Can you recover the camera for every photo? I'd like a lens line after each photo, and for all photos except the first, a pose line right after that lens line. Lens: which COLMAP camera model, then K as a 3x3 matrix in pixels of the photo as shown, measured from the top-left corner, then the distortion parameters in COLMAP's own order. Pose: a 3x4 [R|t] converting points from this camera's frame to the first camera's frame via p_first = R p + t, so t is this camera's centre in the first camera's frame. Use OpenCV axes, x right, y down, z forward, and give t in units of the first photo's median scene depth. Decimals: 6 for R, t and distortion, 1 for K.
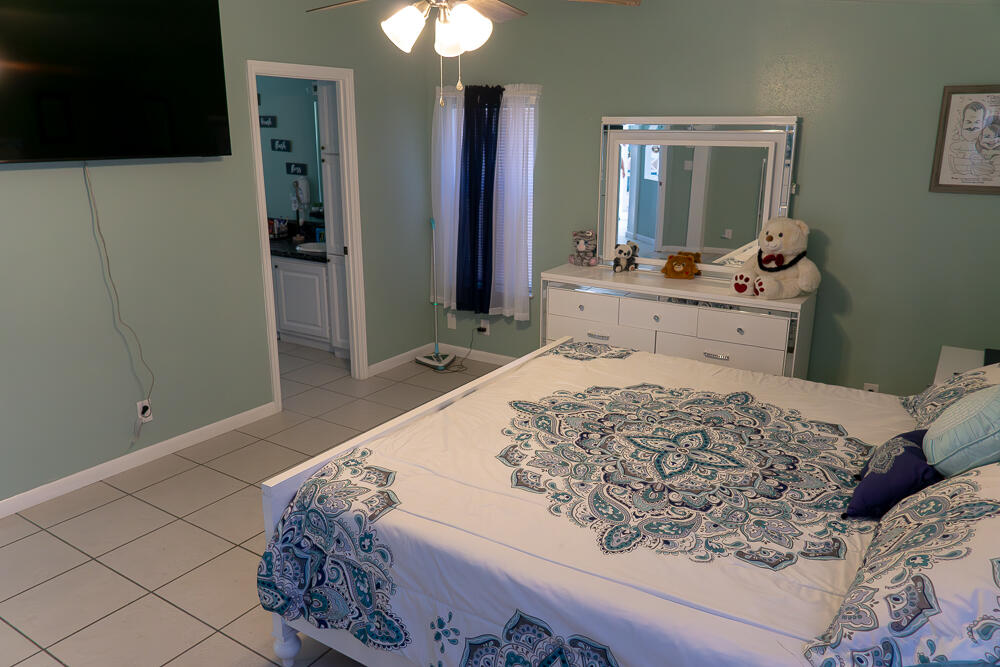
lens RADIAL K [[790.0, 0, 499.2], [0, 790.0, 331.9], [0, 0, 1]] dist [0.005922, 0.000726]
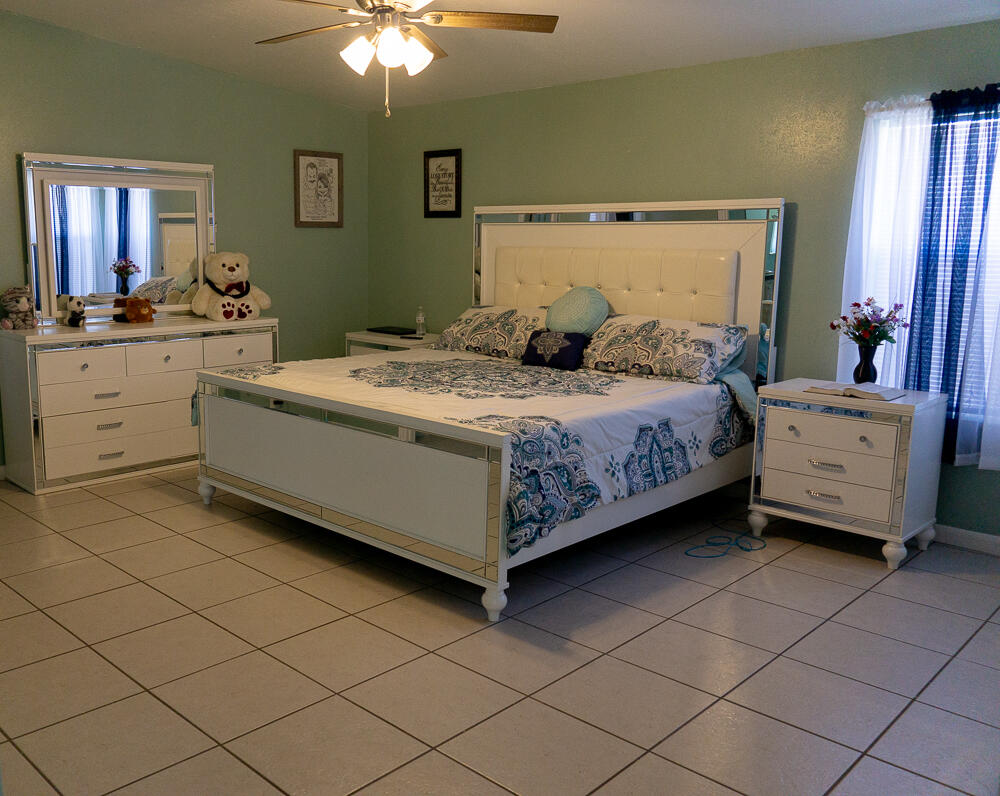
lens RADIAL K [[885.3, 0, 498.8], [0, 885.3, 396.0], [0, 0, 1]] dist [-0.012933, -0.007647]
pose [[0.124250, -0.171379, 0.977339, -0.959518], [0.258719, 0.956496, 0.134833, -0.017188], [-0.957928, 0.236103, 0.163184, 0.512325]]
